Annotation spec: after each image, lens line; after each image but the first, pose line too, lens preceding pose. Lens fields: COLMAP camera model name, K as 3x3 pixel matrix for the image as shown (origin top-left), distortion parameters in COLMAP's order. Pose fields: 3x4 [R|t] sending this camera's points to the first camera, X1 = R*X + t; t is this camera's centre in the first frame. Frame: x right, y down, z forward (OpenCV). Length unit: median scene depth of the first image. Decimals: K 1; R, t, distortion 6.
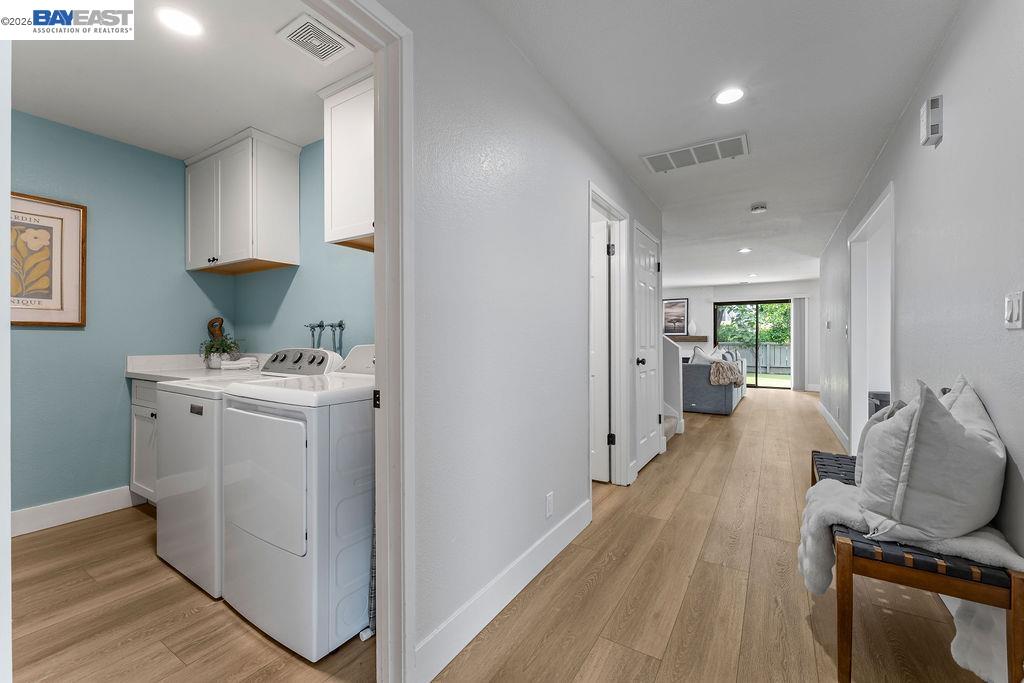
lens RADIAL K [[419.8, 0, 492.5], [0, 419.8, 341.0], [0, 0, 1]] dist [0.001182, -0.000123]
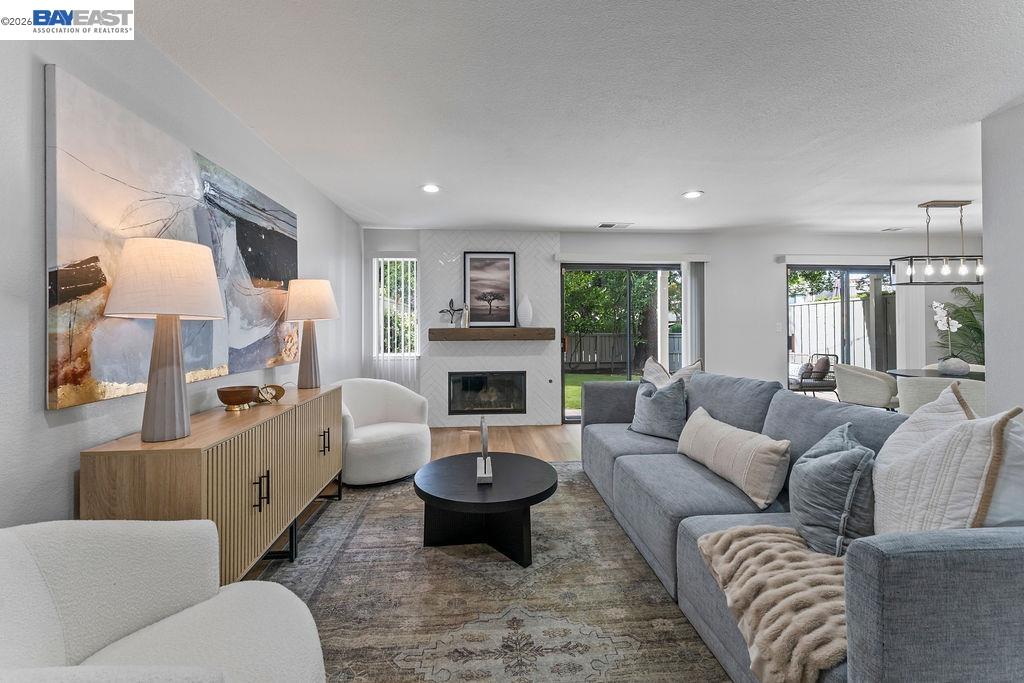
lens RADIAL K [[419.8, 0, 502.5], [0, 419.8, 322.1], [0, 0, 1]] dist [0.001182, -0.000123]
pose [[0.801026, 0.005875, 0.598601, 0.161484], [0.003437, 0.999890, -0.014413, -0.012015], [-0.598620, 0.013603, 0.800918, 0.624386]]
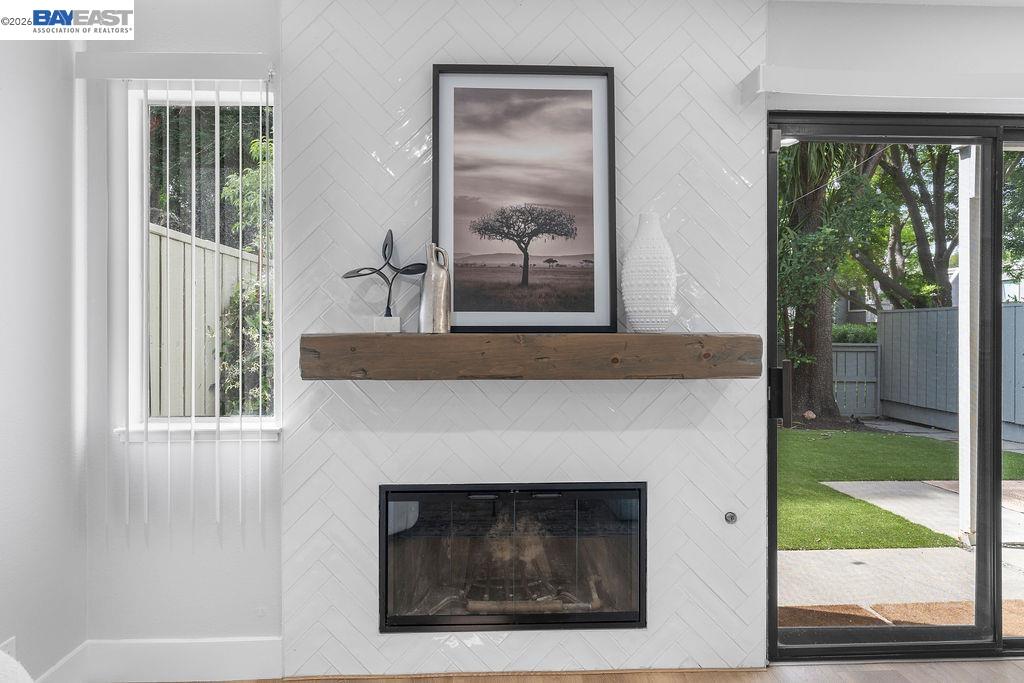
lens RADIAL K [[597.7, 0, 512.7], [0, 597.7, 343.8], [0, 0, 1]] dist [0.000589, 0.000586]
pose [[0.811779, -0.000318, 0.583964, 0.325676], [-0.000564, 0.999999, 0.001328, -0.009020], [-0.583964, -0.001408, 0.811778, 0.869005]]
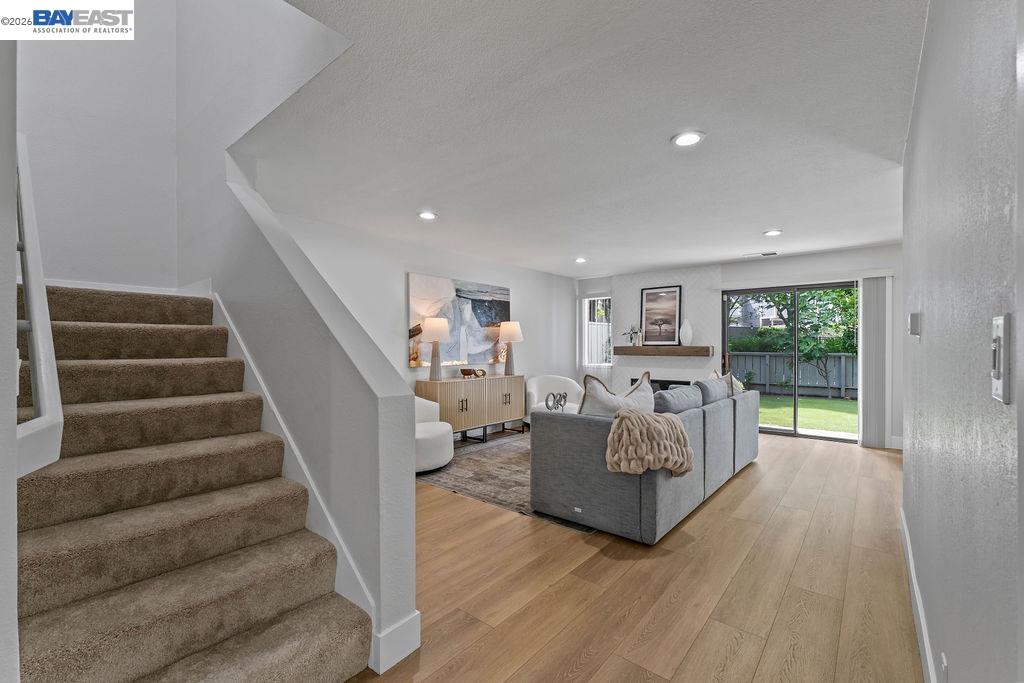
lens RADIAL K [[419.8, 0, 505.2], [0, 419.8, 349.1], [0, 0, 1]] dist [0.001182, -0.000123]
pose [[0.991063, 0.004735, -0.133311, 0.296883], [-0.003598, 0.999955, 0.008768, -0.012320], [0.133347, -0.008210, 0.991035, 0.358520]]
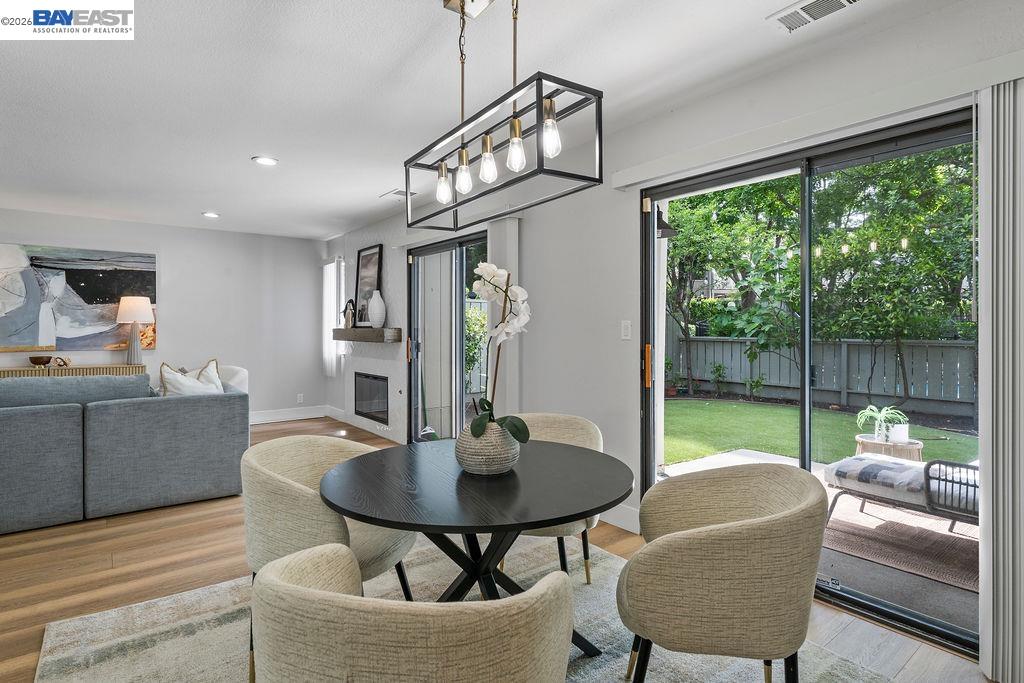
lens RADIAL K [[530.6, 0, 506.1], [0, 530.6, 330.8], [0, 0, 1]] dist [0.004687, 0.000350]
pose [[0.943301, 0.004957, -0.331900, 0.787522], [-0.002913, 0.999974, 0.006654, -0.013715], [0.331924, -0.005310, 0.943291, 0.523074]]
